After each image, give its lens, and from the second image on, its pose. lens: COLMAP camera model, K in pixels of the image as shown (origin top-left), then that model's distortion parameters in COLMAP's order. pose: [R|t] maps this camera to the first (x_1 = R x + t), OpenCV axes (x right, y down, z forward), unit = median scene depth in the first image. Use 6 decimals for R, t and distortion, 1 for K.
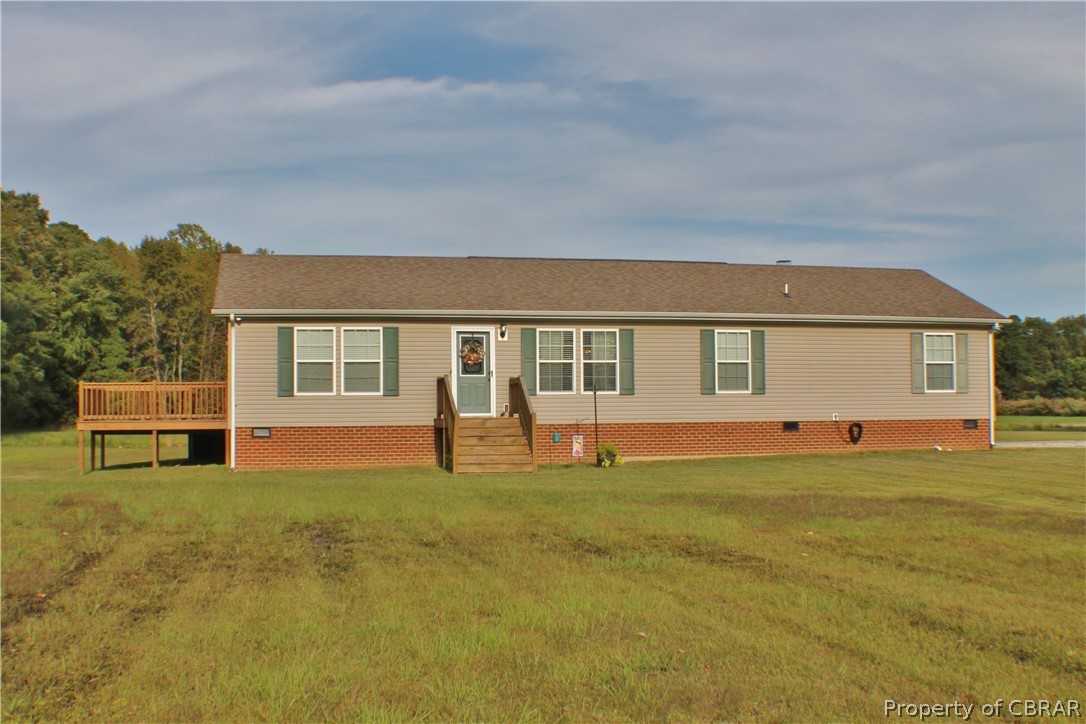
lens RADIAL K [[1072.0, 0, 543.0], [0, 1072.0, 362.0], [0, 0, 1]] dist [-0.090429, -0.009382]
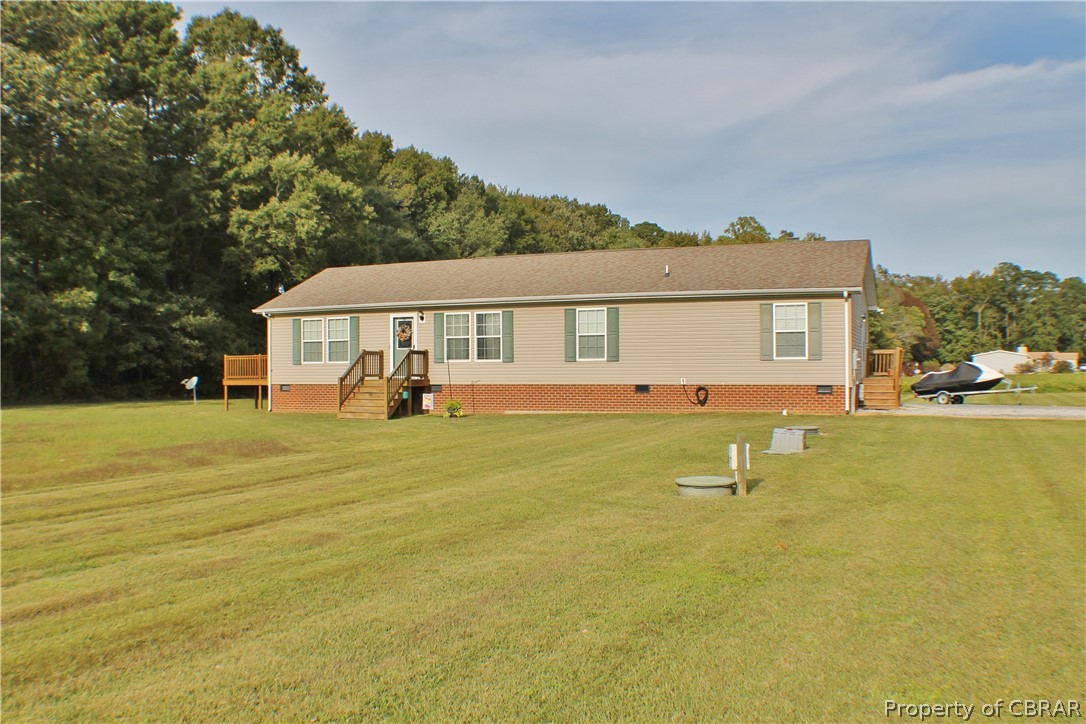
lens RADIAL K [[940.3, 0, 538.2], [0, 940.3, 374.8], [0, 0, 1]] dist [-0.211959, 0.089093]
pose [[0.815488, 0.004942, -0.578753, 0.741505], [0.022448, 0.998941, 0.040159, 0.001413], [0.578339, -0.045741, 0.814513, 0.104990]]
